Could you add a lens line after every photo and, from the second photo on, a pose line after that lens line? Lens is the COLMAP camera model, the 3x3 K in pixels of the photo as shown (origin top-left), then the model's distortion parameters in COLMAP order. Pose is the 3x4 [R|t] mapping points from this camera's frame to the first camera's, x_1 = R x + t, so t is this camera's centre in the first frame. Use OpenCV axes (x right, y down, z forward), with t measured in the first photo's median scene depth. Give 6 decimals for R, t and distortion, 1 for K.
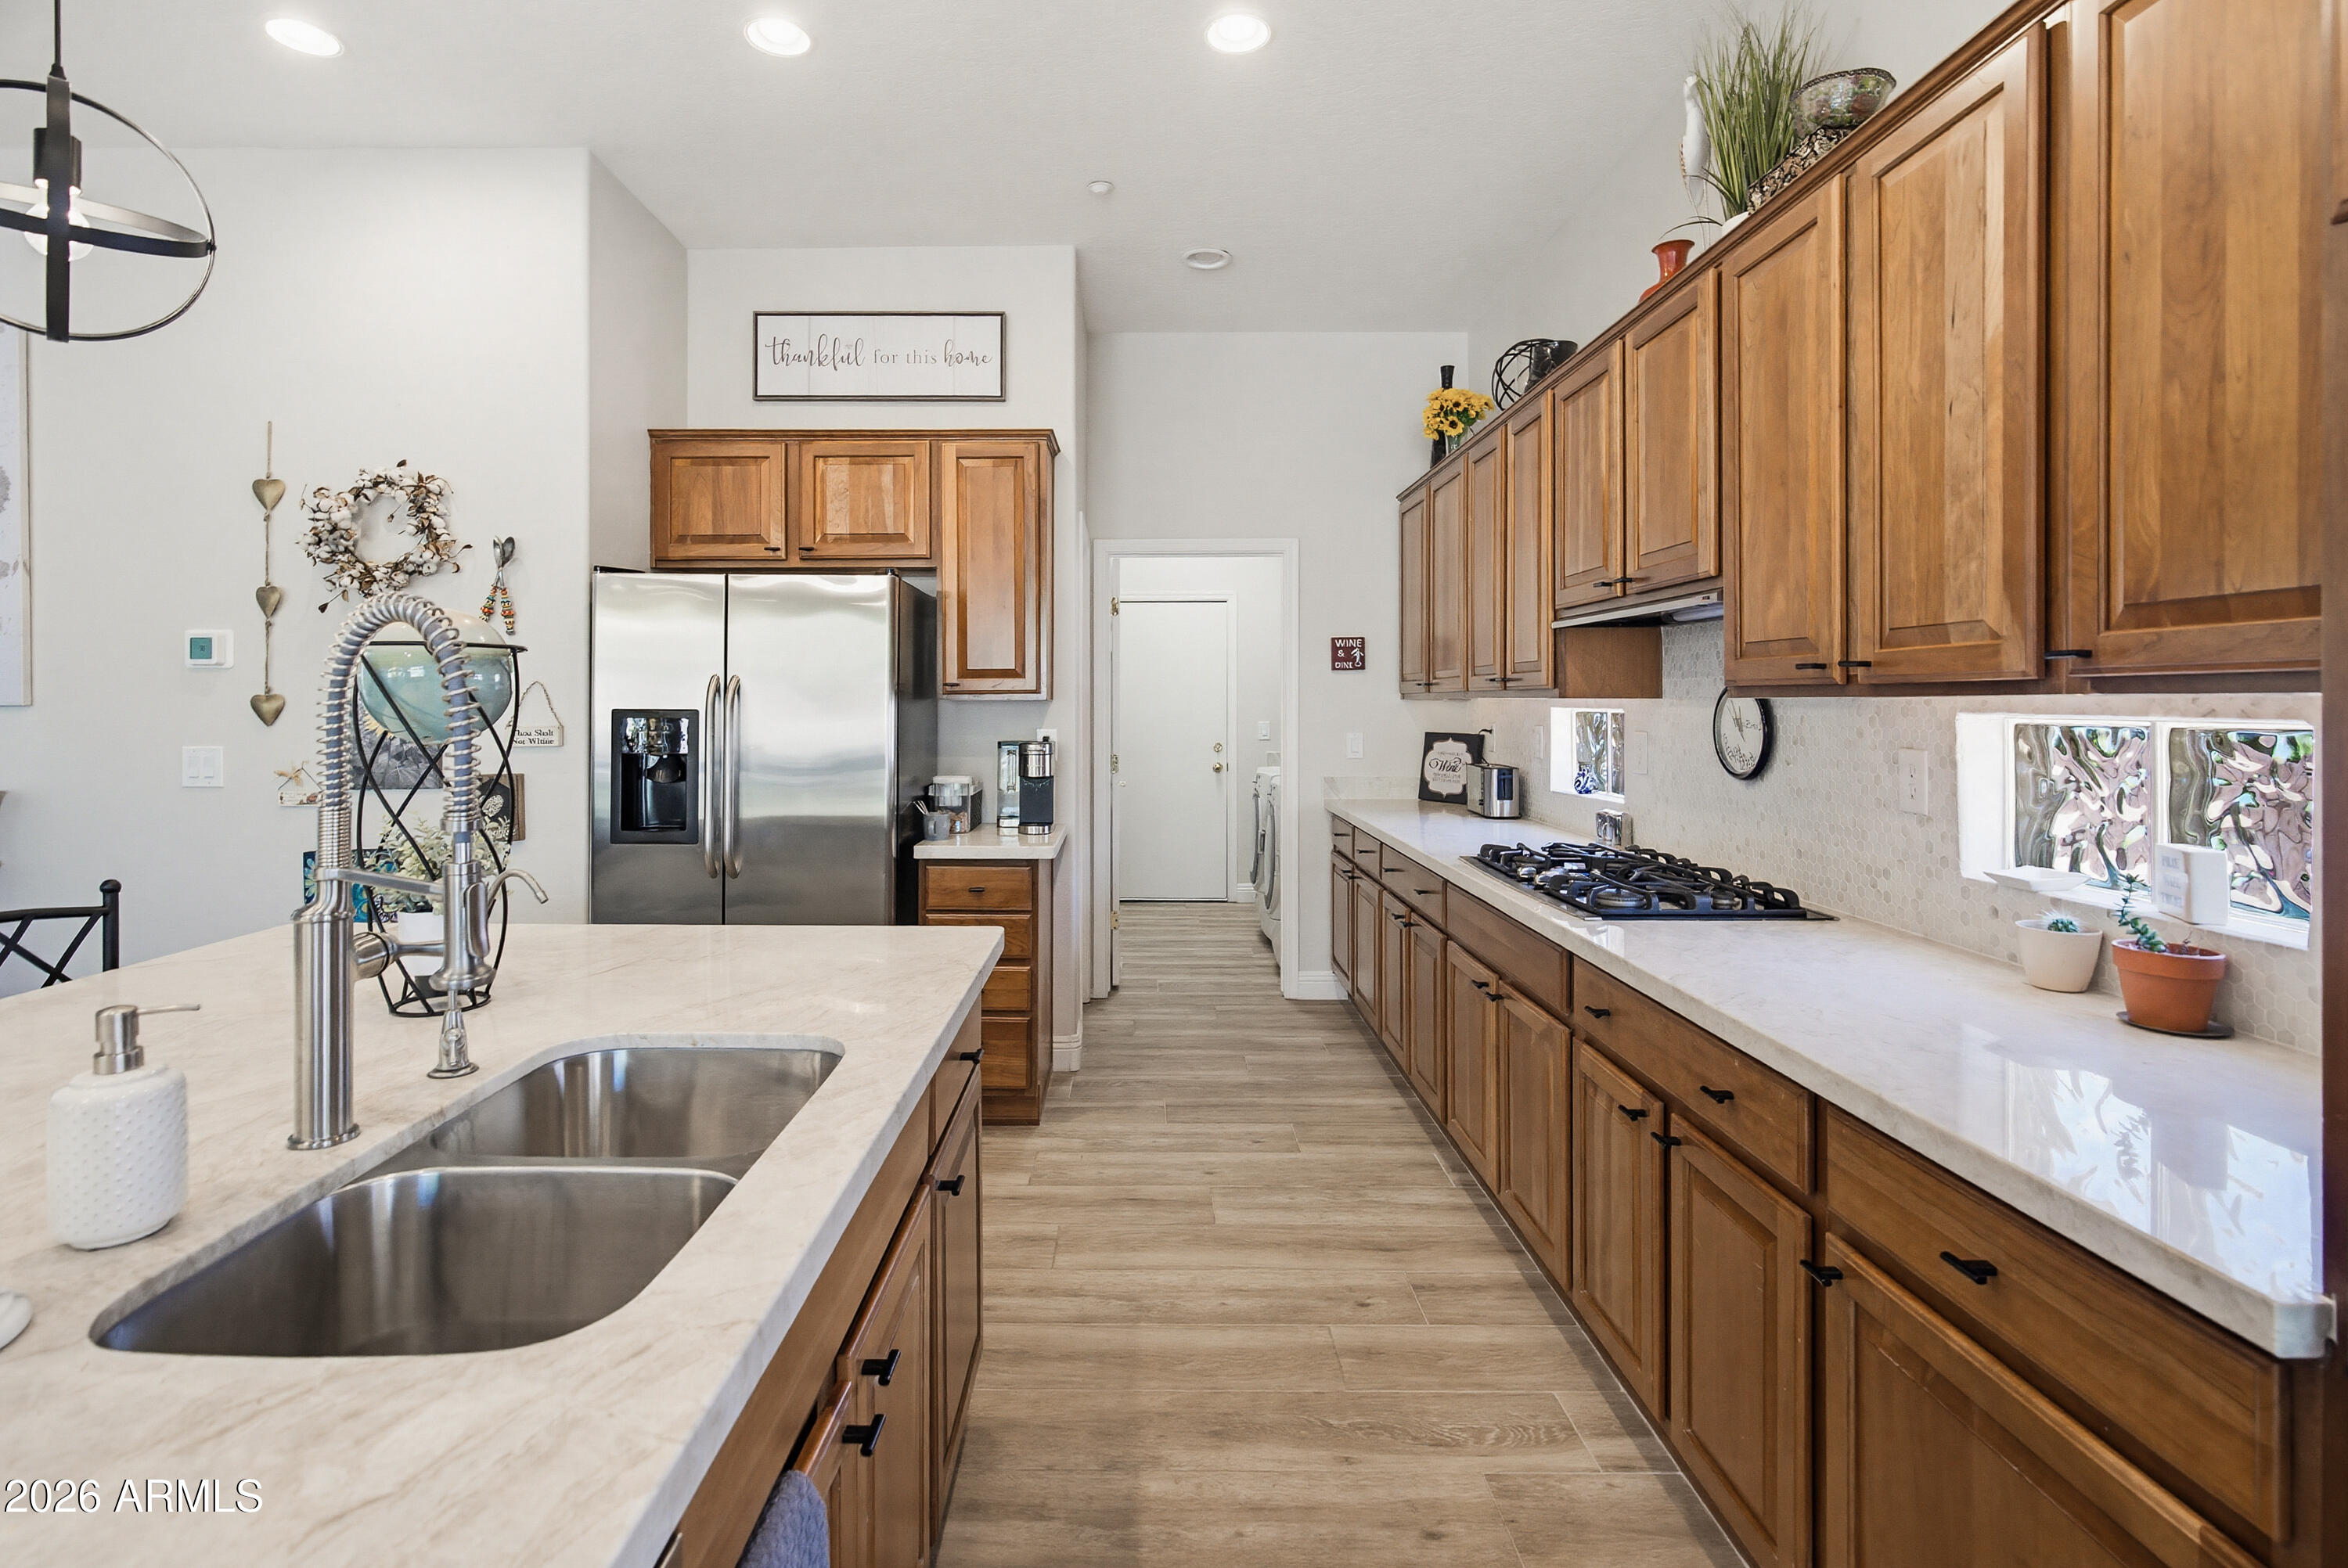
lens RADIAL K [[1112.9, 0, 1120.9], [0, 1112.9, 698.9], [0, 0, 1]] dist [0.000754, 0.000252]
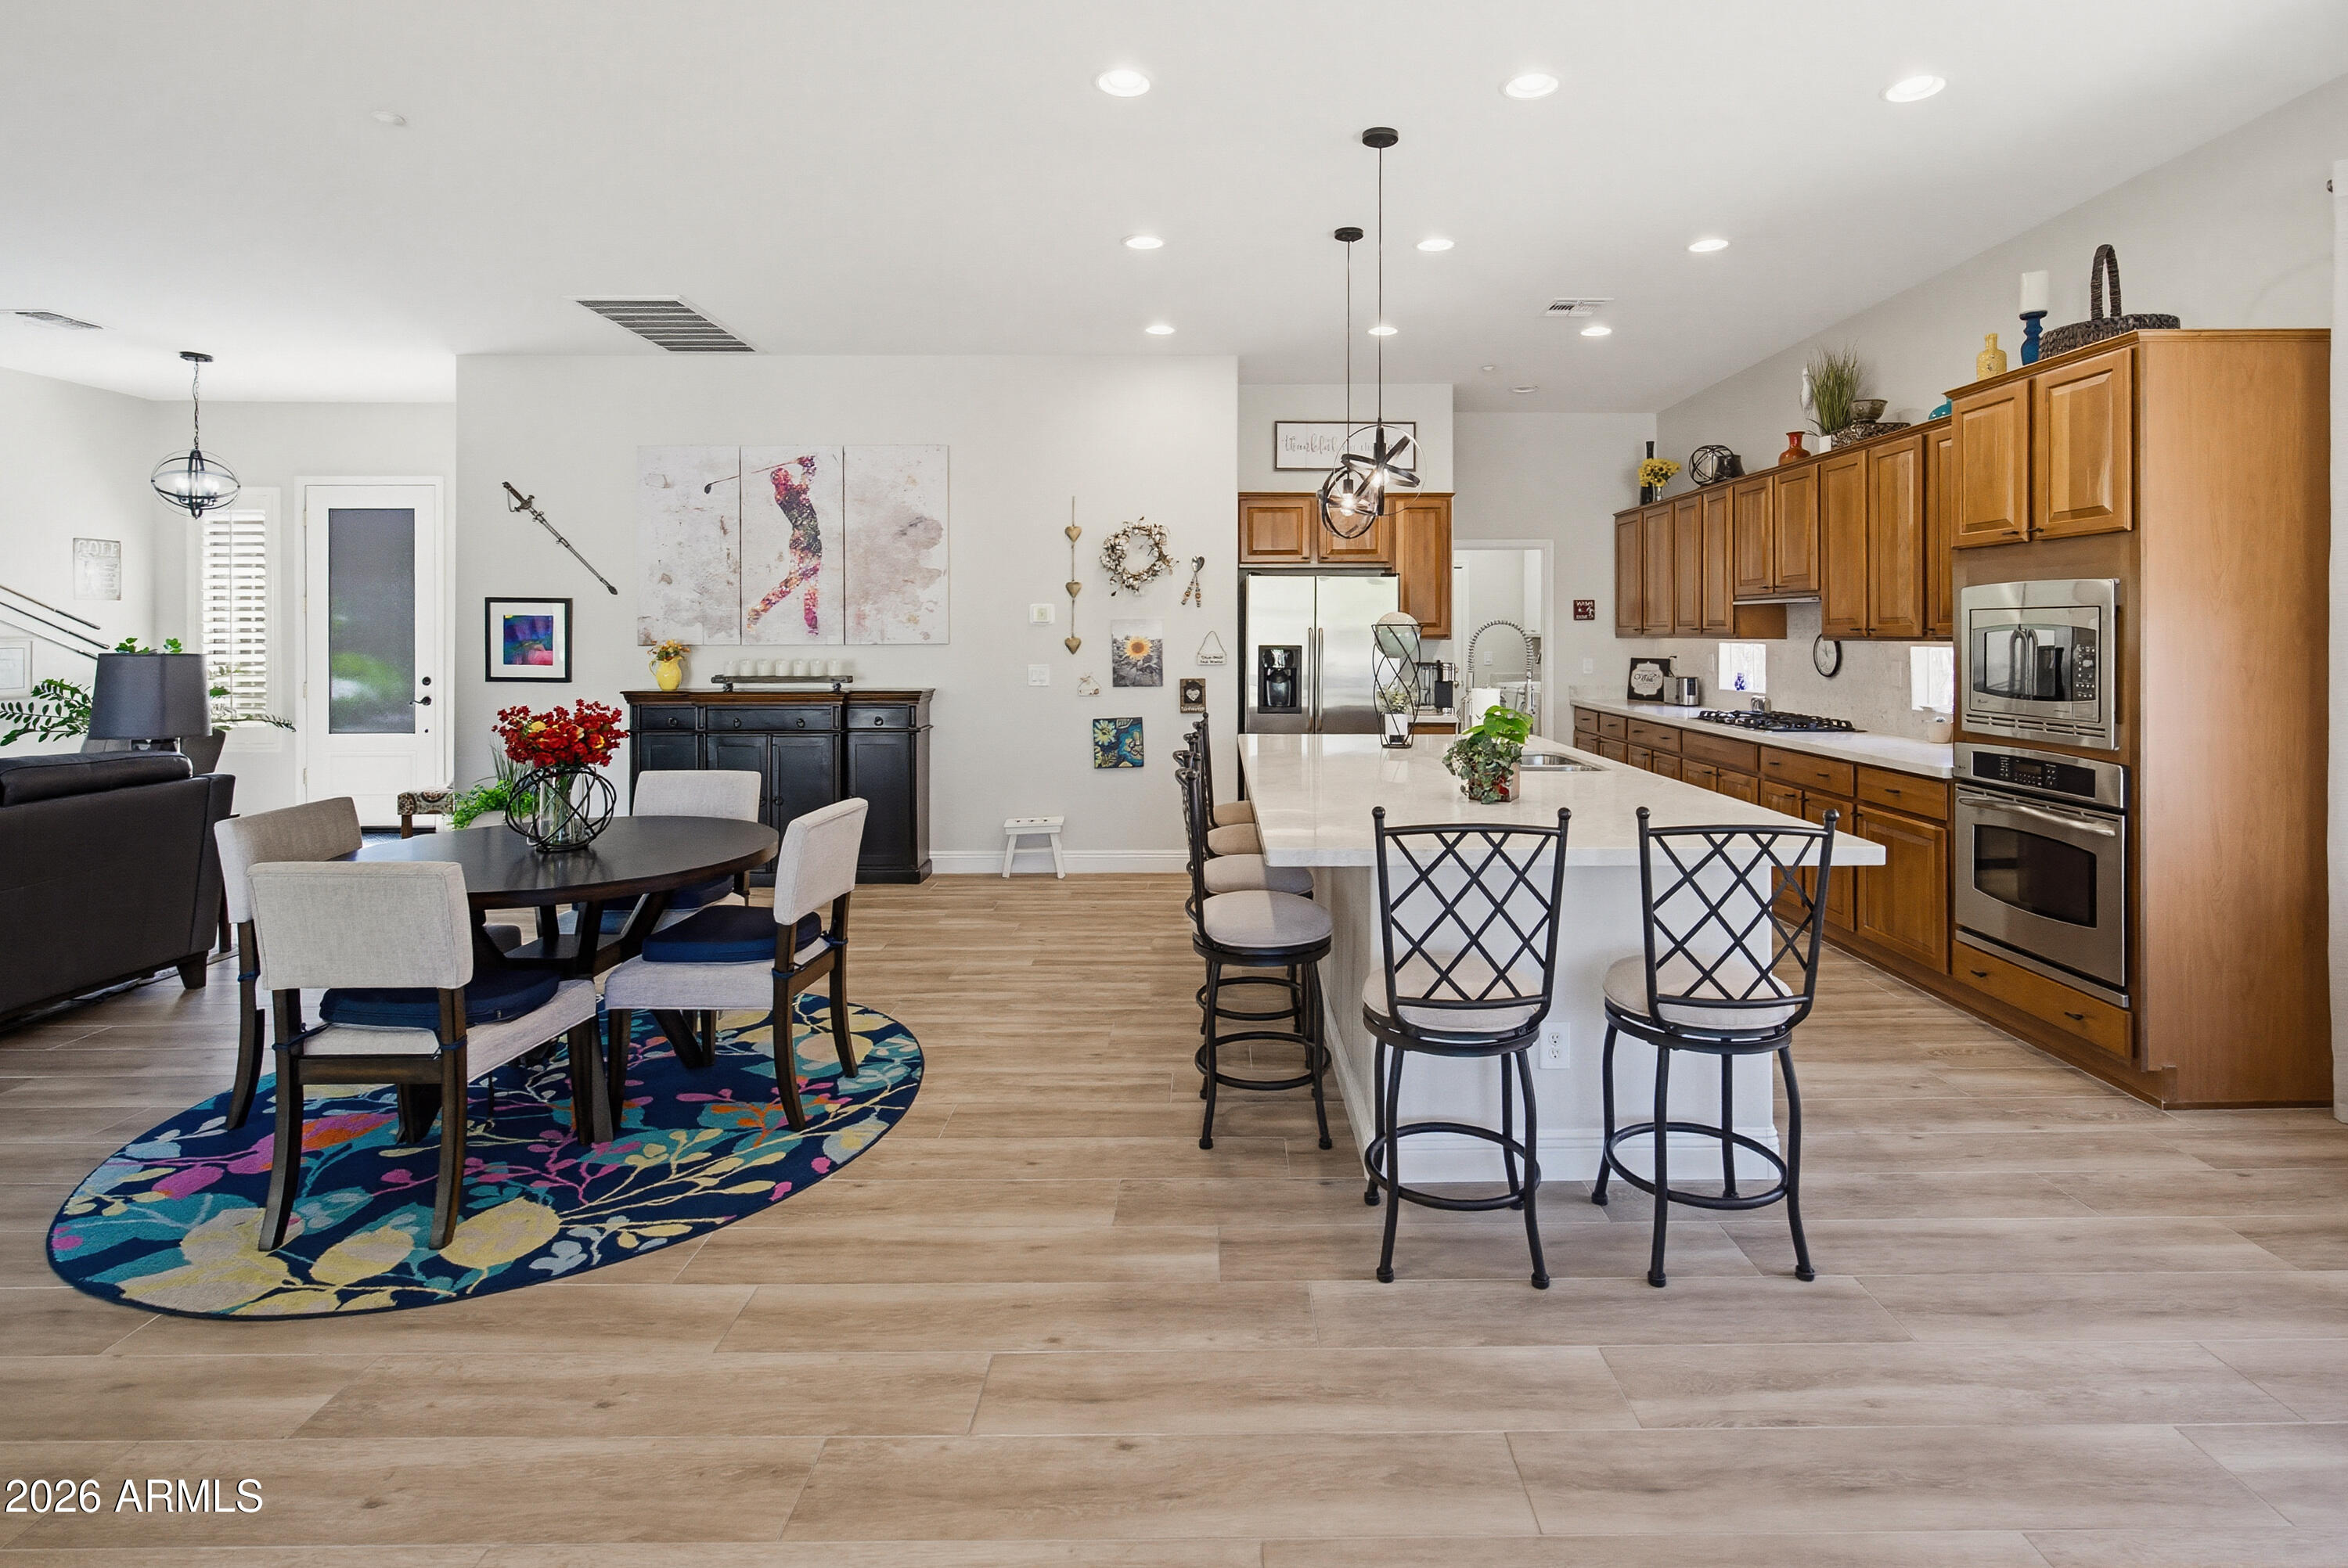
lens RADIAL K [[1115.9, 0, 1222.7], [0, 1115.9, 631.8], [0, 0, 1]] dist [0.000459, 0.000211]
pose [[0.999627, -0.000809, 0.027308, -0.560081], [0.000792, 0.999999, 0.000667, -0.015188], [-0.027308, -0.000645, 0.999627, -0.943372]]
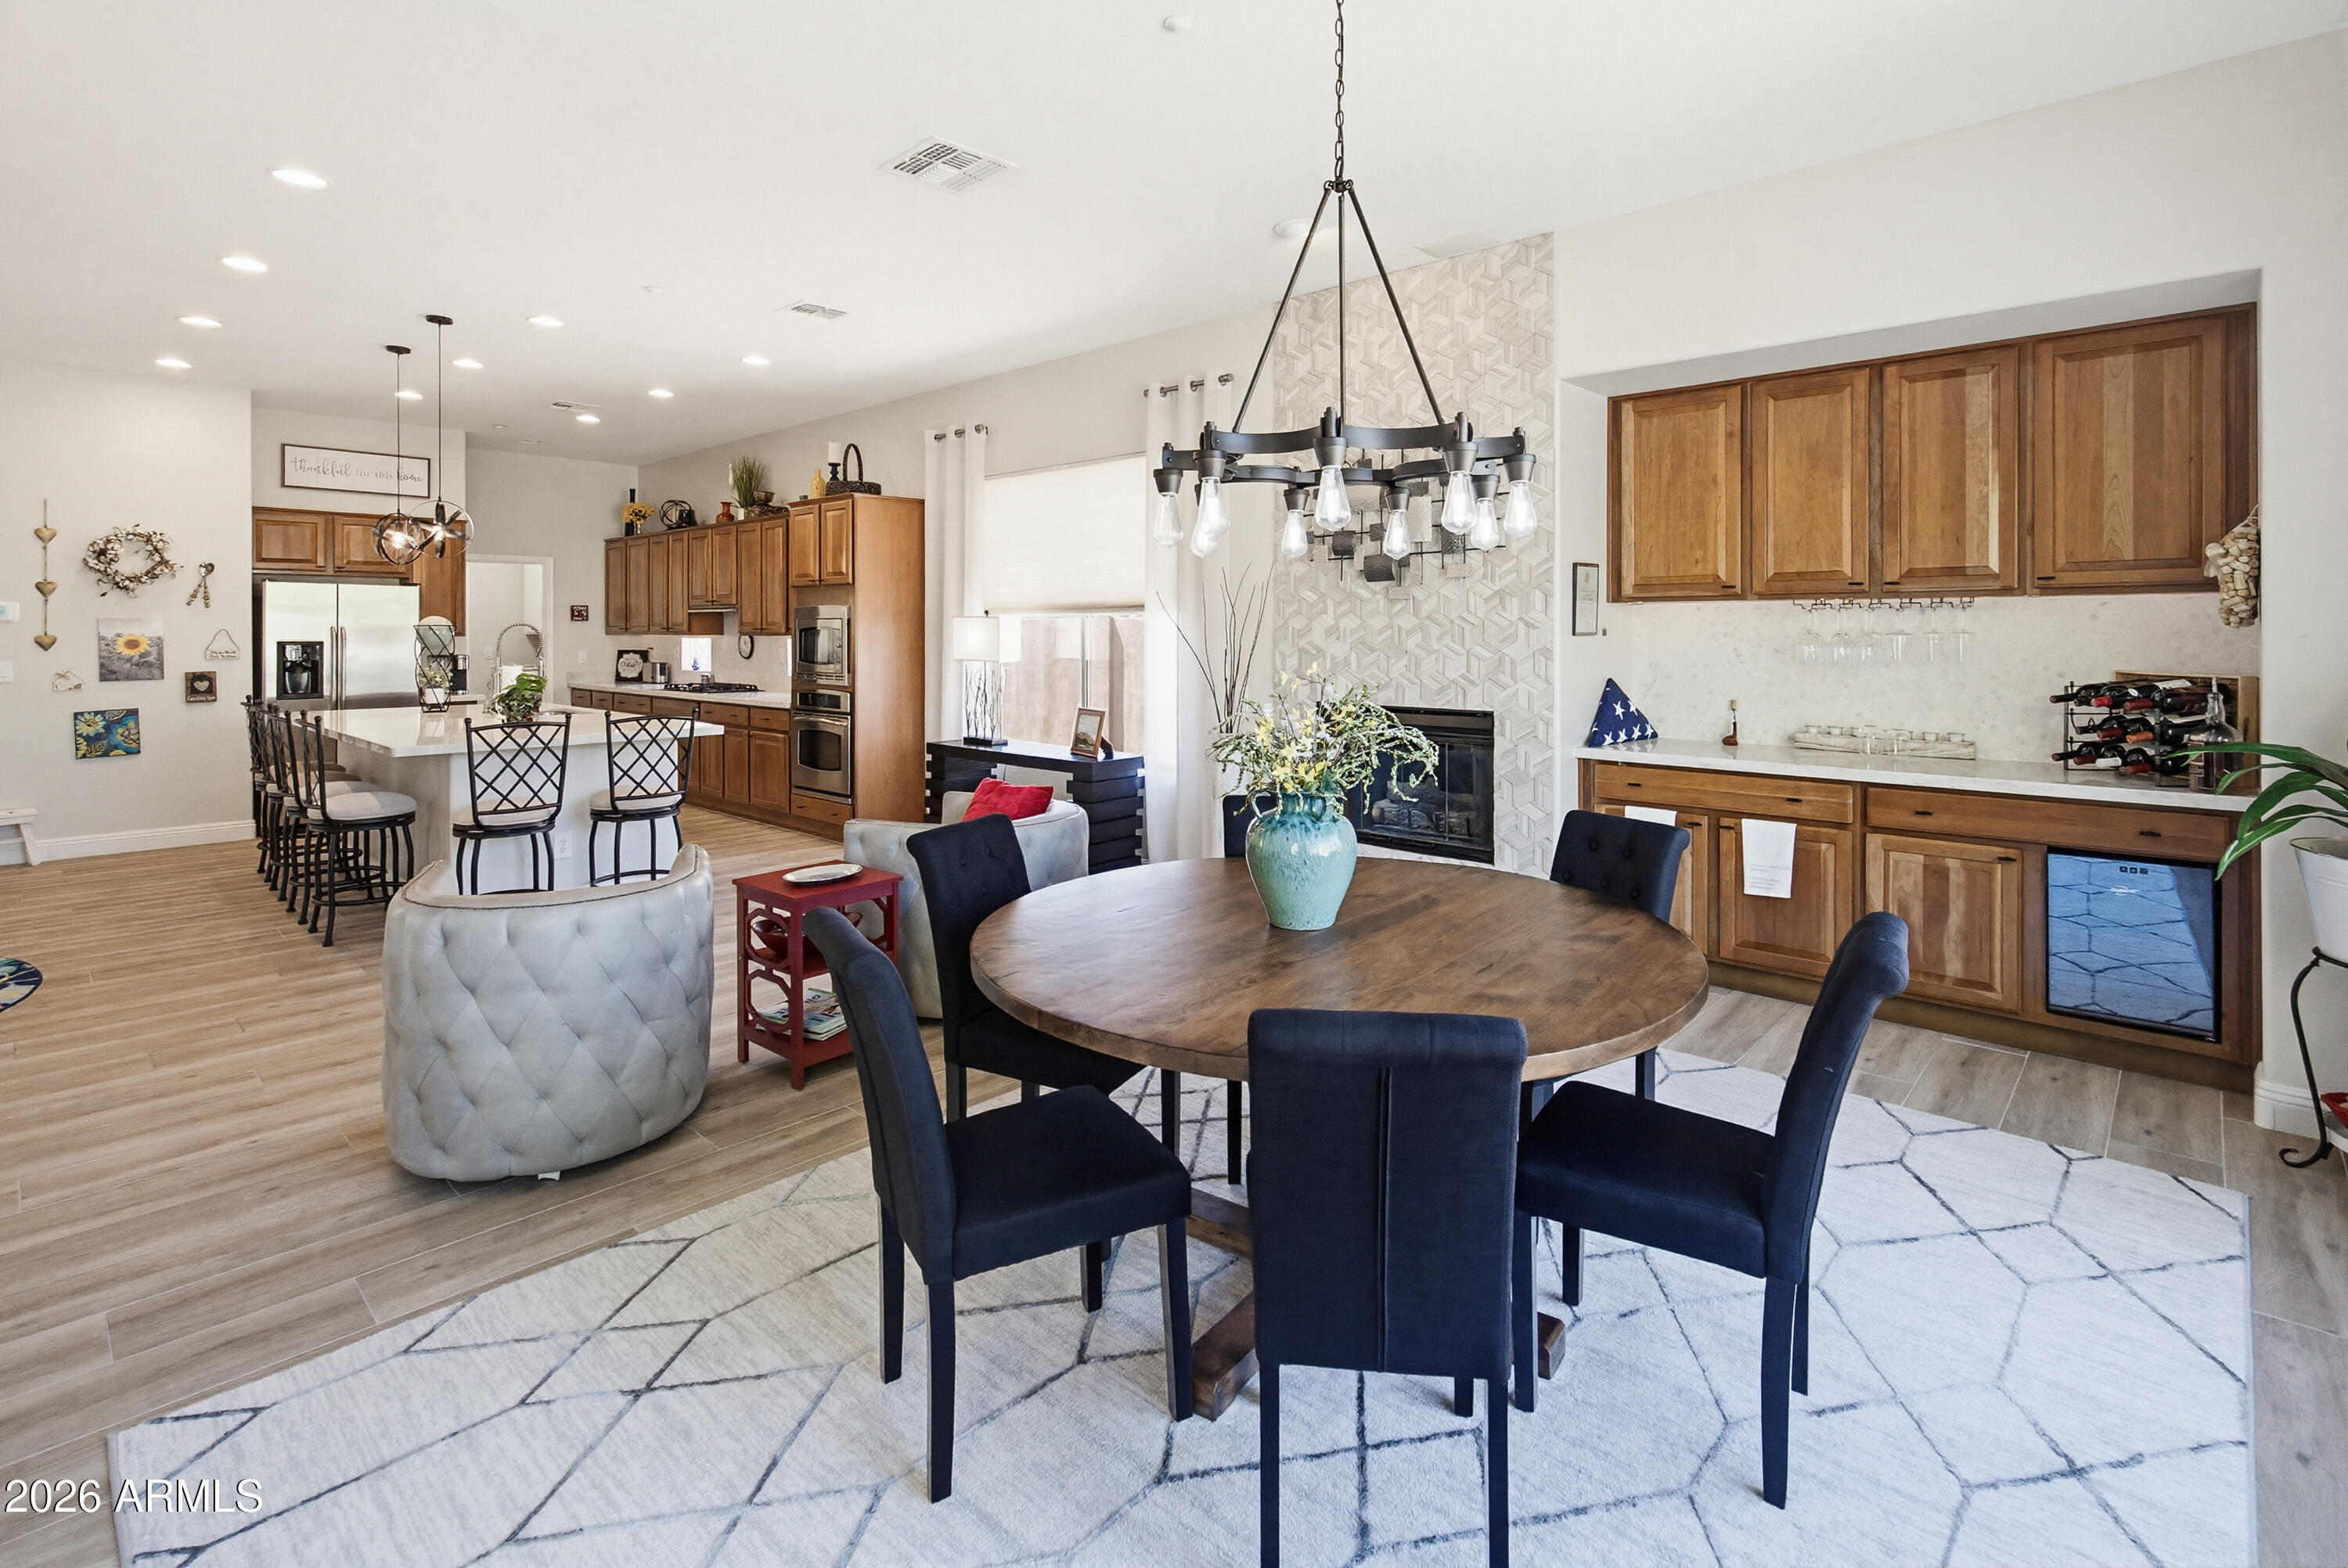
lens RADIAL K [[1095.2, 0, 1177.2], [0, 1095.2, 637.2], [0, 0, 1]] dist [0.001236, 0.000803]
pose [[0.668092, -0.004162, 0.744067, -0.877214], [-0.001718, 0.999973, 0.007136, -0.017925], [-0.744077, -0.006046, 0.668067, -1.845598]]
